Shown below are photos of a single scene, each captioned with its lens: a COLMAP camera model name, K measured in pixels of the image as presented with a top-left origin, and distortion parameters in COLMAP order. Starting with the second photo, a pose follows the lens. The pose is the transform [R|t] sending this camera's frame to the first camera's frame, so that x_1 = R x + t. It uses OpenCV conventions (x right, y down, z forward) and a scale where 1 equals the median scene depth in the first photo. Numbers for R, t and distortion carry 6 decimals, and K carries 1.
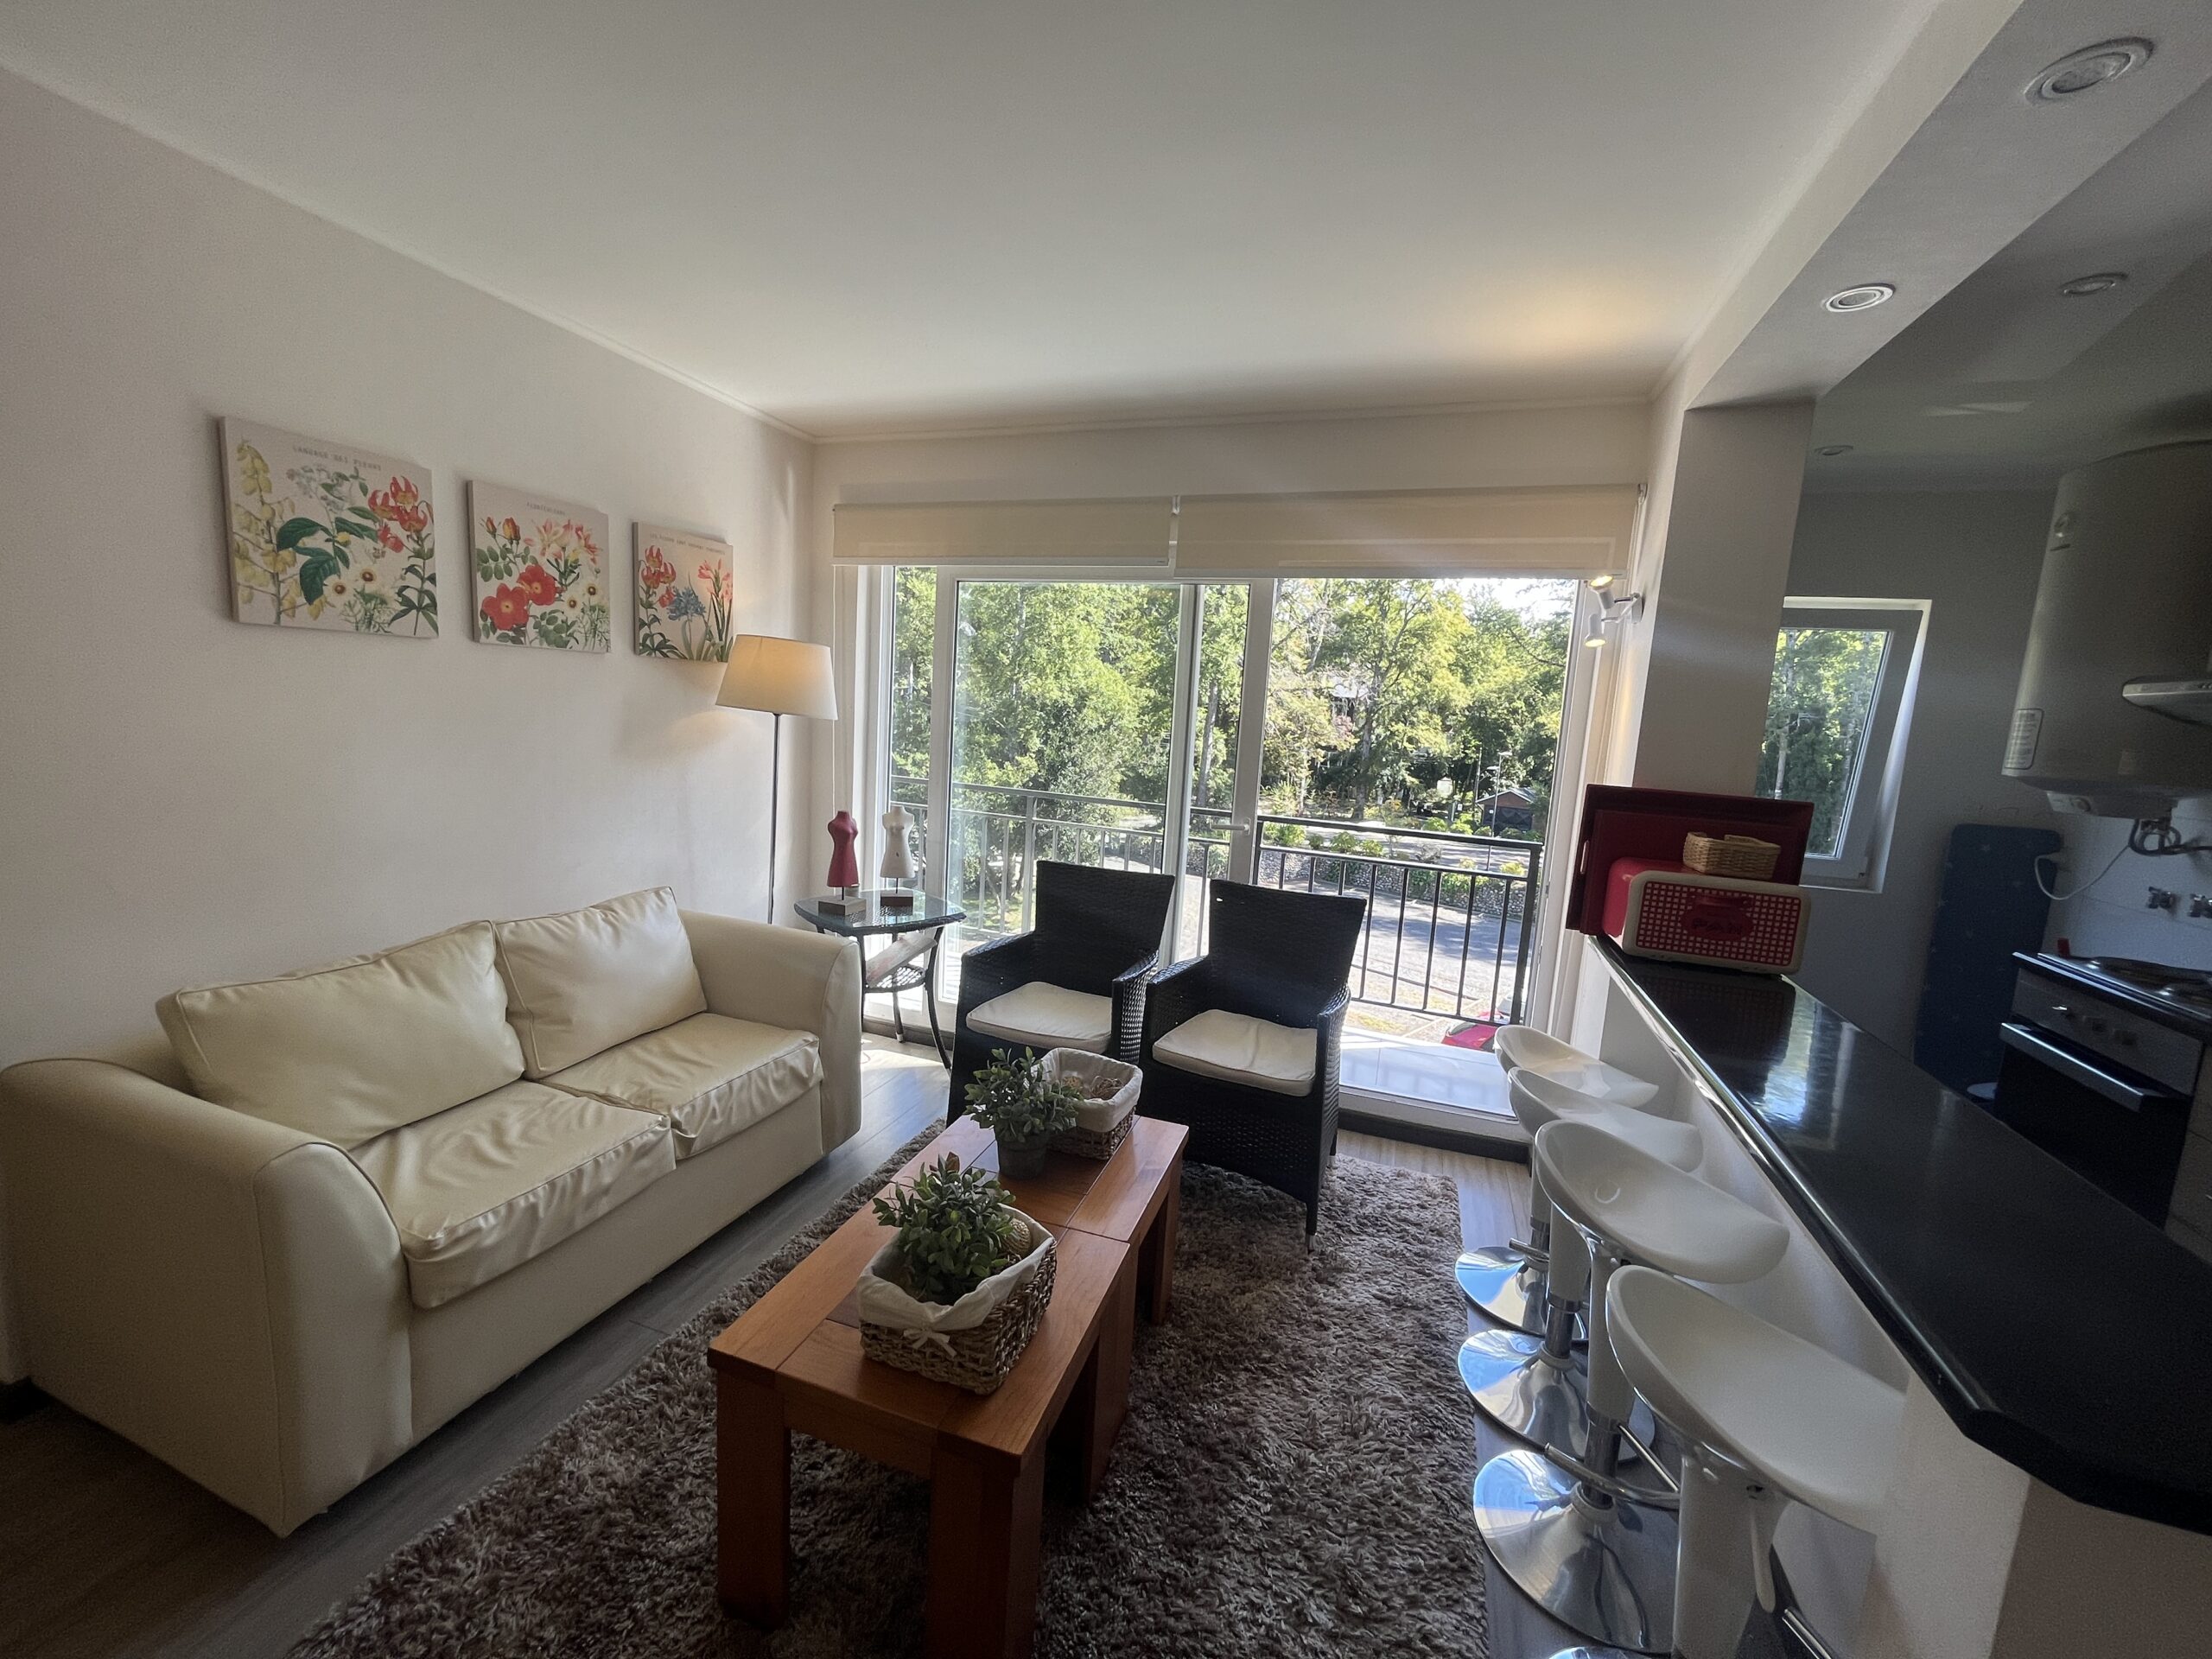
lens RADIAL K [[892.5, 0, 1098.2], [0, 892.5, 828.1], [0, 0, 1]] dist [-0.002254, -0.000292]
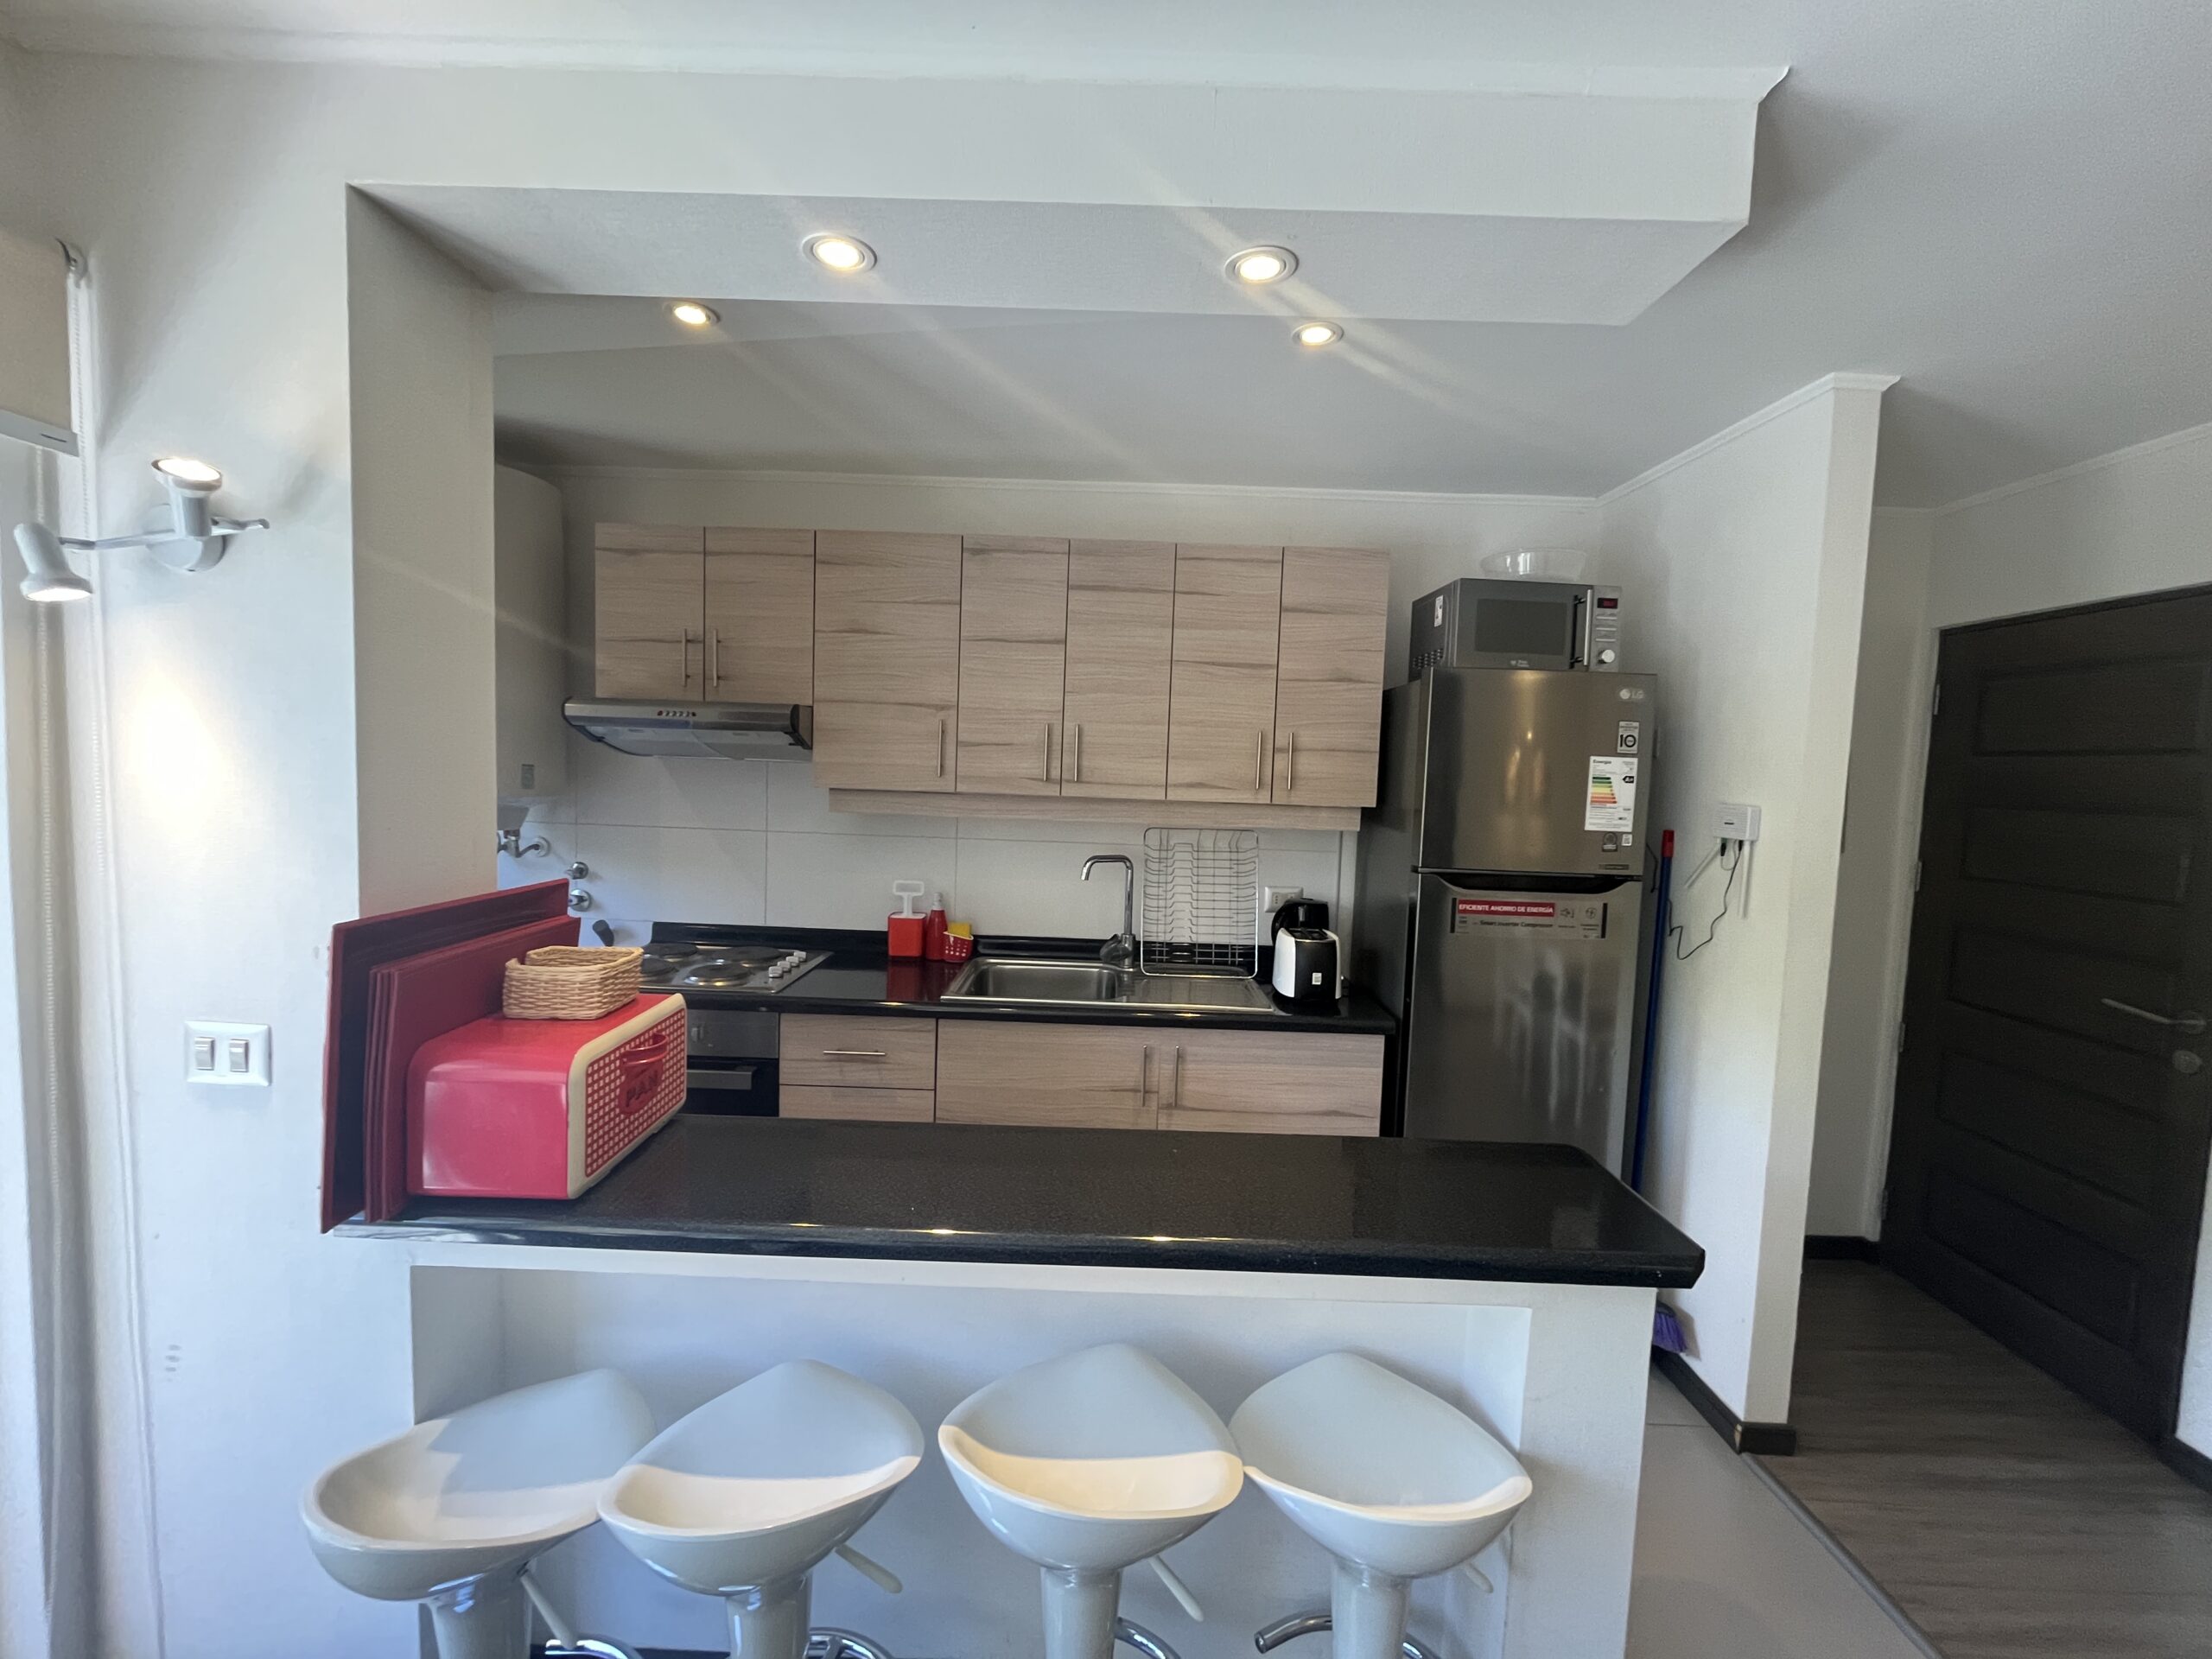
lens RADIAL K [[892.5, 0, 1098.2], [0, 892.5, 828.1], [0, 0, 1]] dist [-0.002254, -0.000292]
pose [[-0.327484, -0.133816, 0.935333, -0.013337], [0.073884, 0.983262, 0.166542, -0.138298], [-0.941963, 0.123646, -0.312116, 0.711017]]
